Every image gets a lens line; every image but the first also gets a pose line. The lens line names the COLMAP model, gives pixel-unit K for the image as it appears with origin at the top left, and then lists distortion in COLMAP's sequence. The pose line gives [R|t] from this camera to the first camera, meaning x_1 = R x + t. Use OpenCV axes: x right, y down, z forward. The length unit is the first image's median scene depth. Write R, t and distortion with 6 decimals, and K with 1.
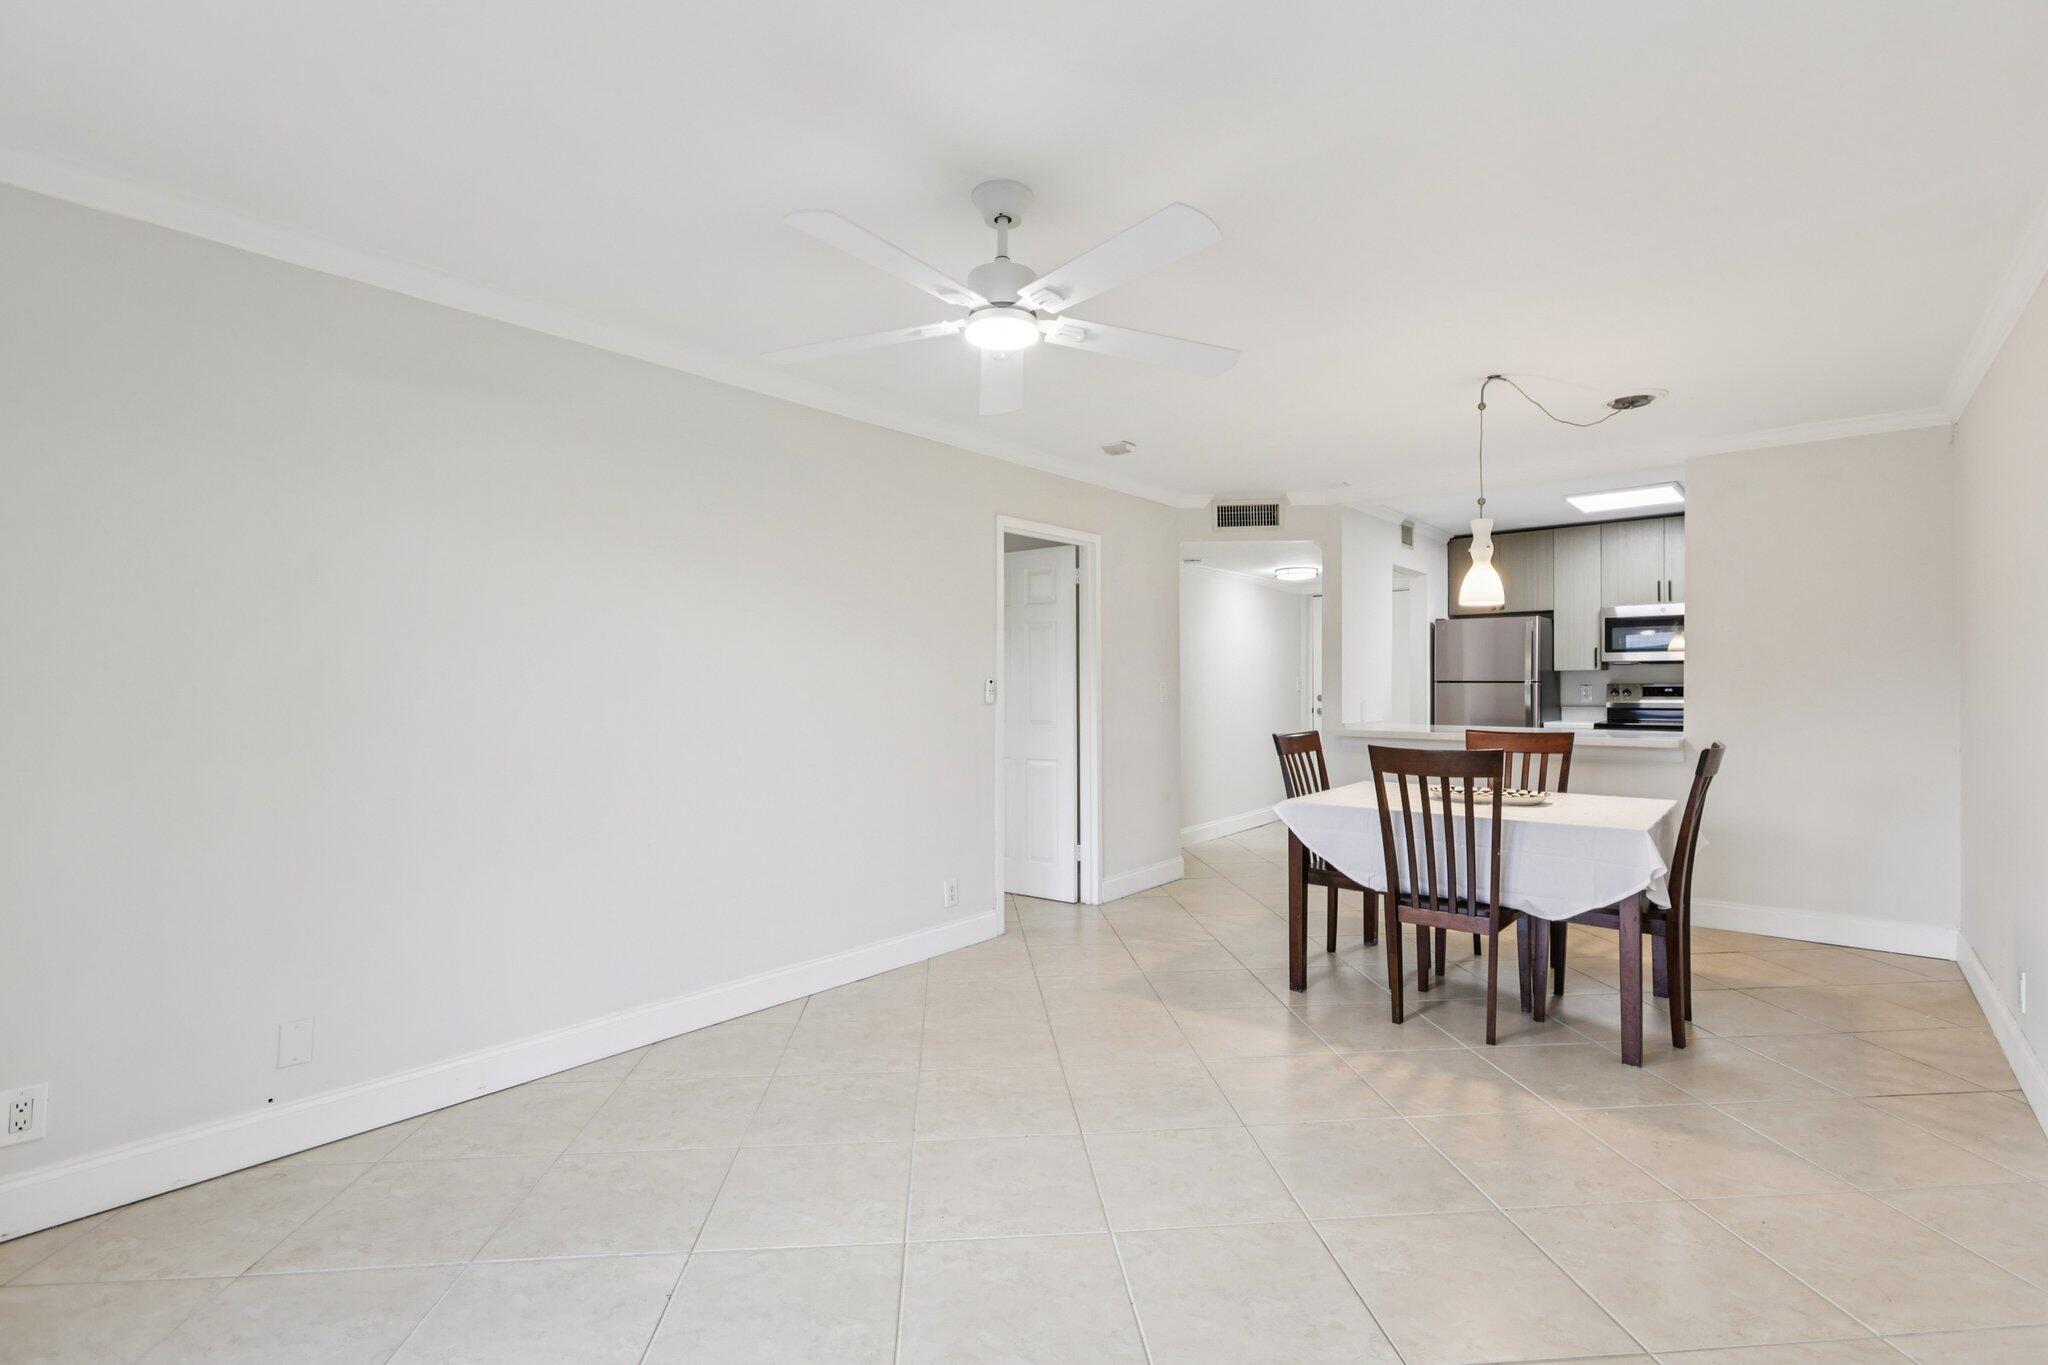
lens RADIAL K [[934.9, 0, 1030.6], [0, 934.9, 687.3], [0, 0, 1]] dist [-0.004608, 0.001645]
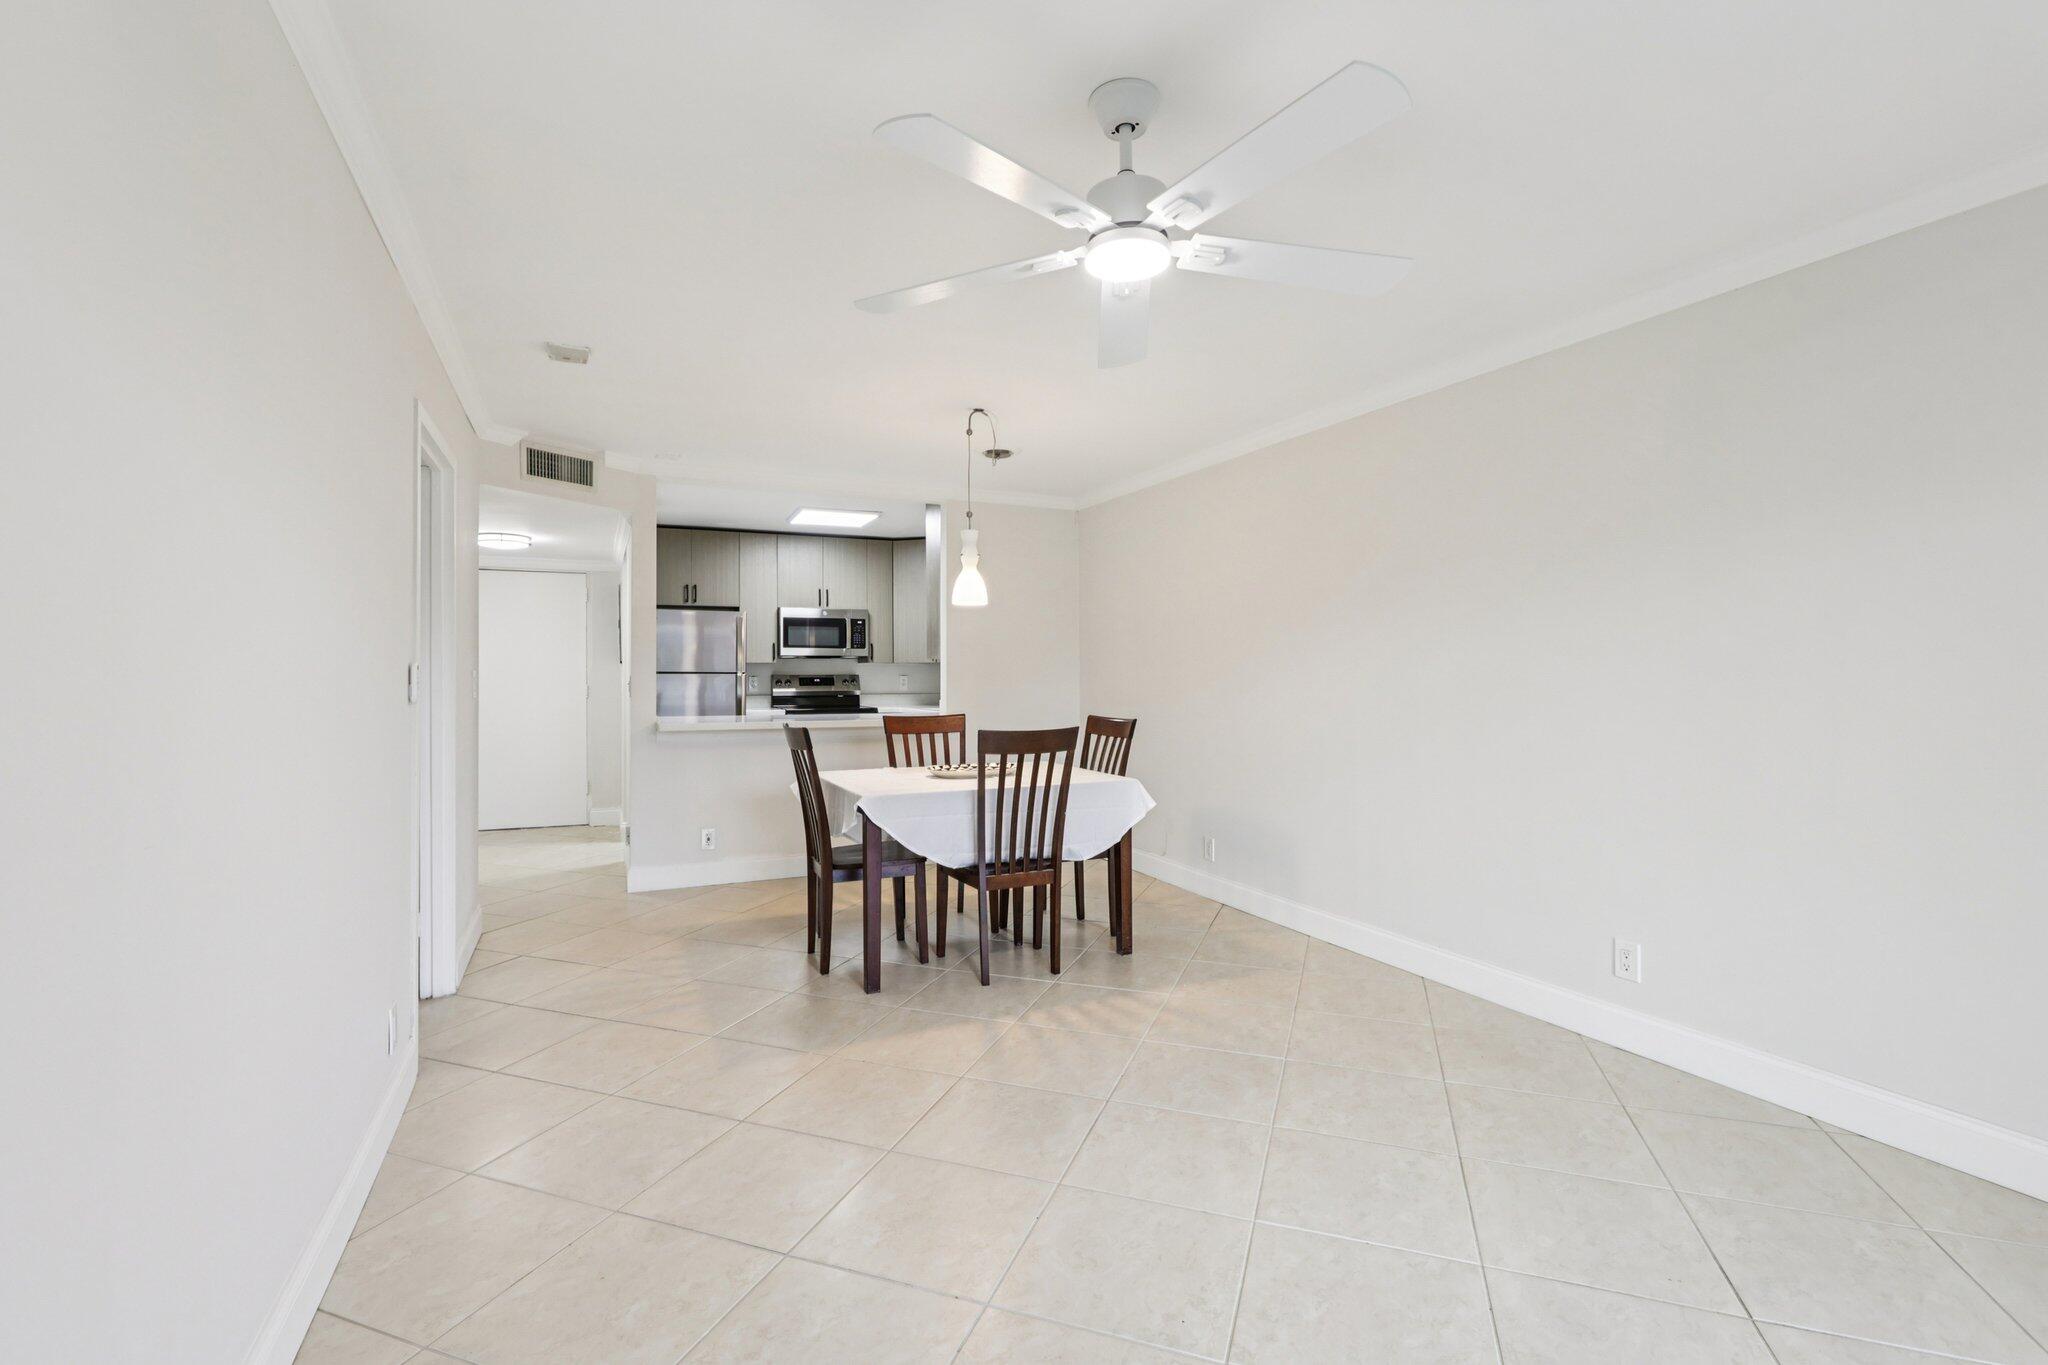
lens RADIAL K [[934.9, 0, 1015.6], [0, 934.9, 672.6], [0, 0, 1]] dist [-0.004608, 0.001645]
pose [[0.414143, 0.003546, 0.910205, -0.557212], [0.003903, 0.999976, -0.005672, 0.002141], [-0.910203, 0.005902, 0.414120, 0.490421]]
